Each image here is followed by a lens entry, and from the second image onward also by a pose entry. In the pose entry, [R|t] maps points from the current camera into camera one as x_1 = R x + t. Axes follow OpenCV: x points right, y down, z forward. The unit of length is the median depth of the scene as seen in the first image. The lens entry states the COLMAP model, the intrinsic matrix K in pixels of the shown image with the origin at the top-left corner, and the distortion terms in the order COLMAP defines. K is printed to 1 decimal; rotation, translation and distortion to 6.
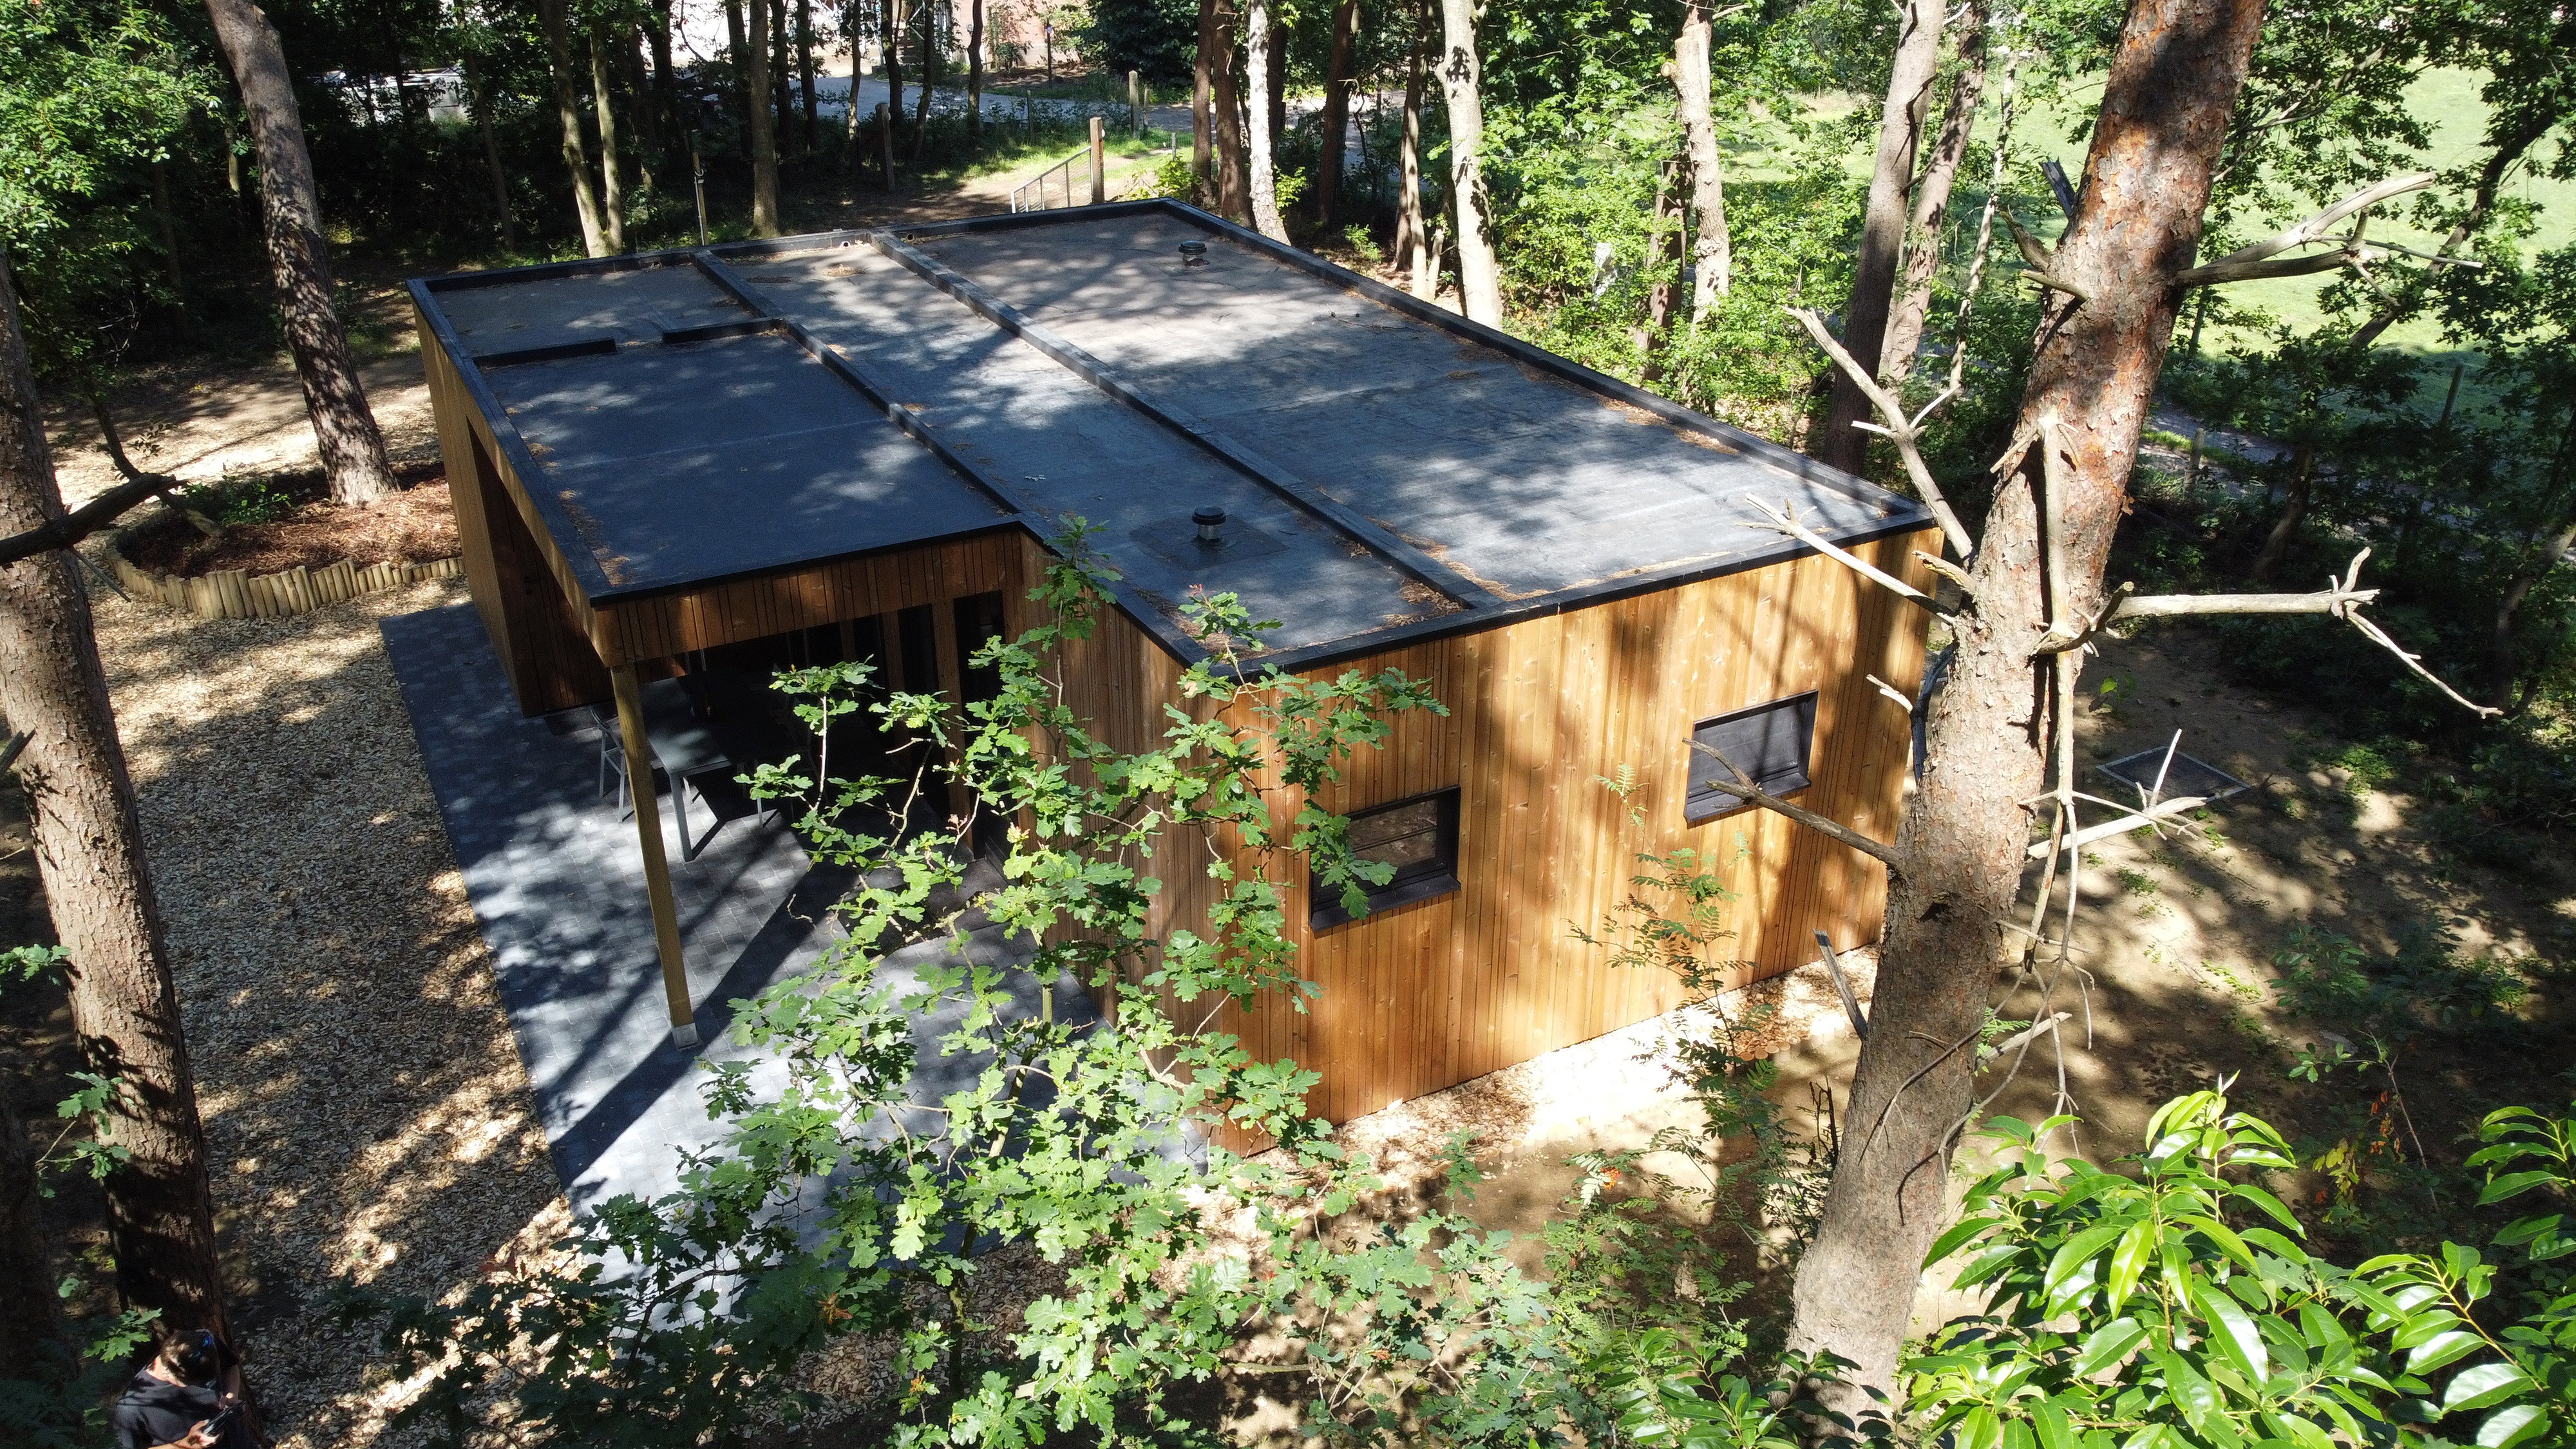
lens RADIAL K [[1989.2, 0, 1278.1], [0, 1989.2, 726.3], [0, 0, 1]] dist [-0.033029, -0.000788]
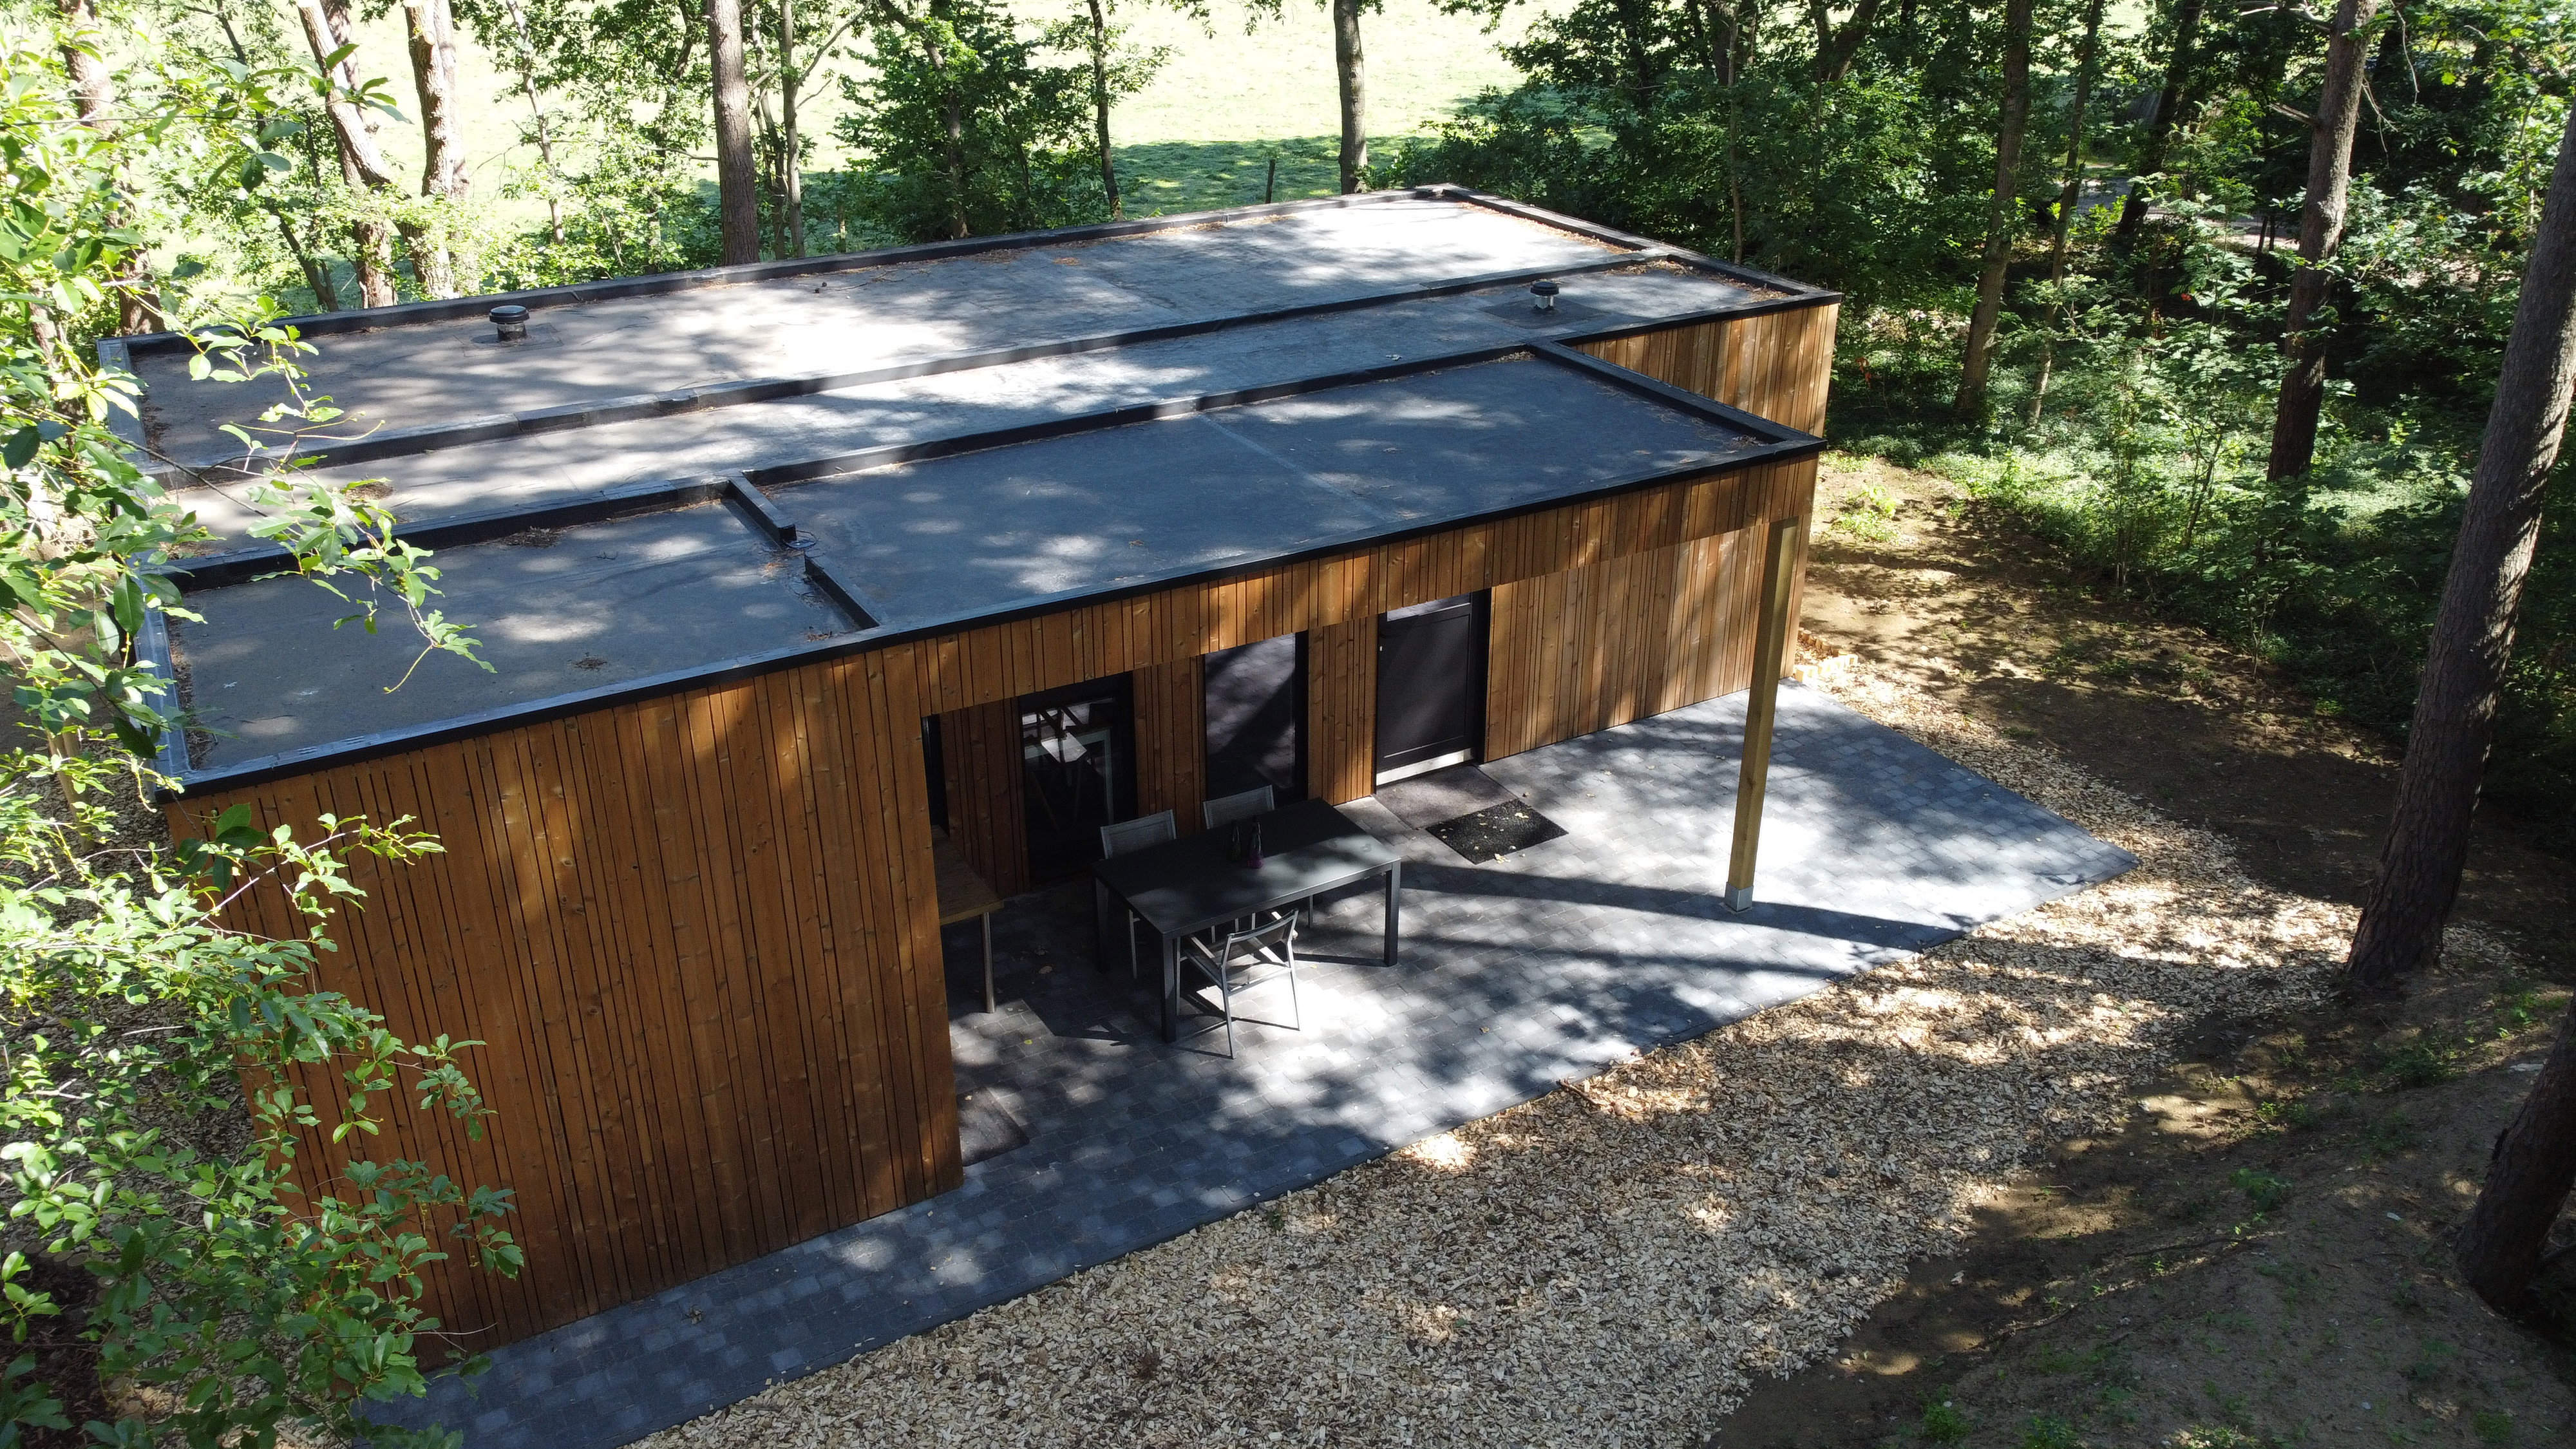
lens RADIAL K [[1989.2, 0, 1286.6], [0, 1989.2, 723.7], [0, 0, 1]] dist [-0.033029, -0.000788]
pose [[-0.033840, -0.434111, 0.900224, -1.055863], [0.459785, 0.792999, 0.399688, -0.382748], [-0.887385, 0.427435, 0.172762, 0.902791]]
